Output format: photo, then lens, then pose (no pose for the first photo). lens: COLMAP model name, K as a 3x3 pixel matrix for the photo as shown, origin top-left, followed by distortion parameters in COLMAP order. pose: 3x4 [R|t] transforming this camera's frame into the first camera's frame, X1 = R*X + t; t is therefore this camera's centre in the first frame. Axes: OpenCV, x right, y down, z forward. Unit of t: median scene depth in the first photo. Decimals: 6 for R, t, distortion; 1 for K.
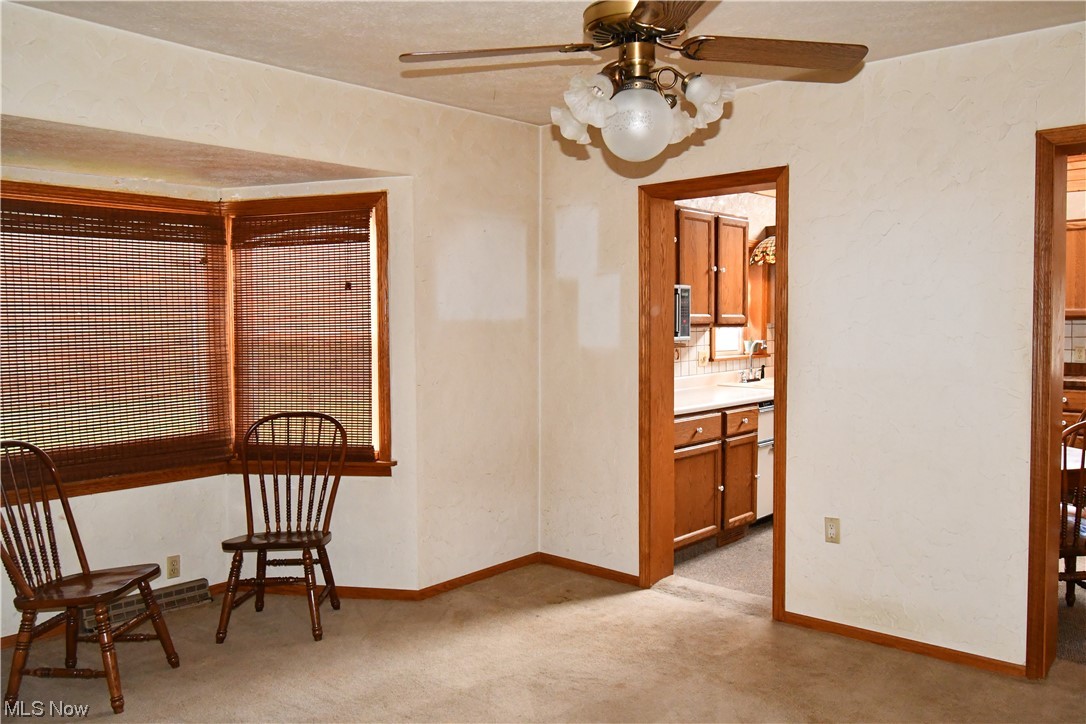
lens RADIAL K [[886.9, 0, 534.3], [0, 886.9, 366.0], [0, 0, 1]] dist [0.010047, -0.024241]
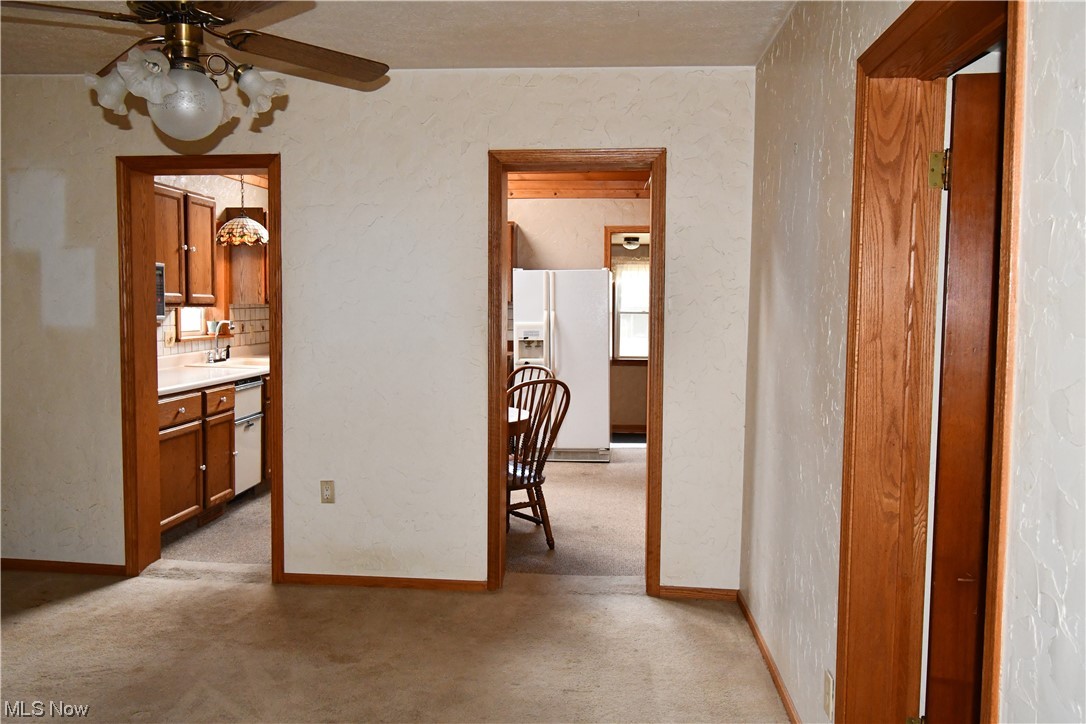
lens RADIAL K [[861.2, 0, 544.3], [0, 861.2, 357.9], [0, 0, 1]] dist [0.000518, -0.006525]
pose [[0.814983, -0.022024, 0.579066, -0.056055], [0.014457, 0.999739, 0.017676, 0.003923], [-0.579304, -0.006034, 0.815089, -0.022369]]
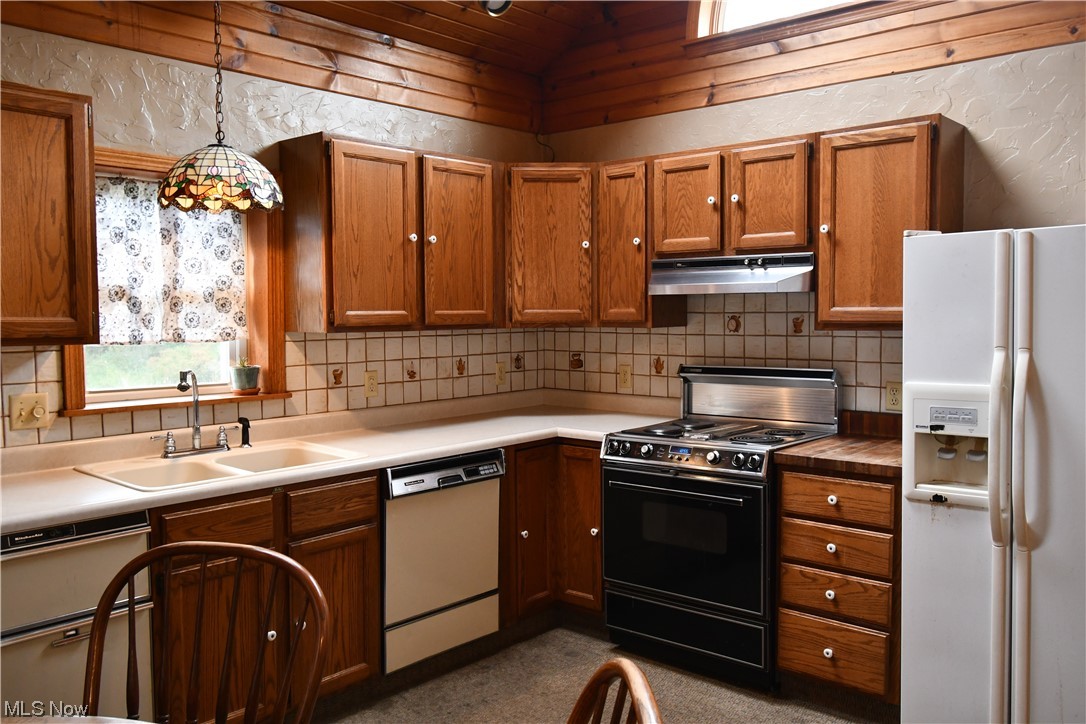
lens RADIAL K [[886.9, 0, 548.4], [0, 886.9, 354.8], [0, 0, 1]] dist [0.010047, -0.024241]
pose [[0.999941, 0.005723, -0.009186, 0.611783], [-0.005739, 0.999982, -0.001785, -0.051718], [0.009176, 0.001838, 0.999956, 0.738105]]
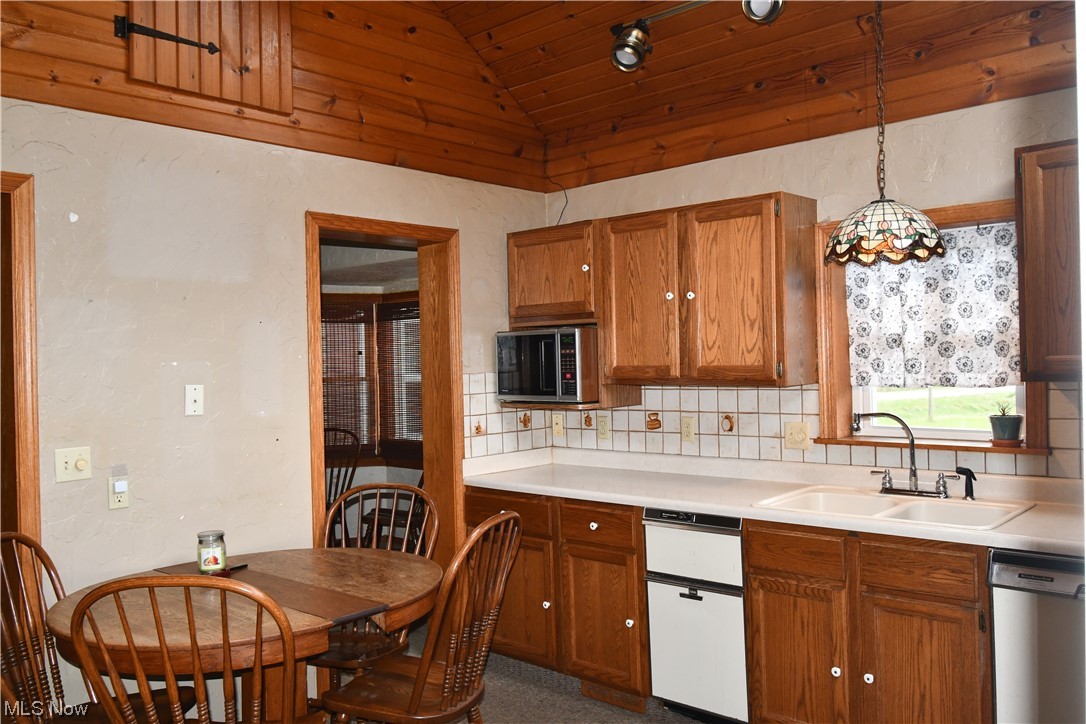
lens RADIAL K [[886.9, 0, 551.7], [0, 886.9, 358.5], [0, 0, 1]] dist [0.010047, -0.024241]
pose [[-0.035143, 0.006593, -0.999361, 1.043839], [-0.026901, 0.999610, 0.007541, -0.080897], [0.999020, 0.027149, -0.034952, 1.147991]]
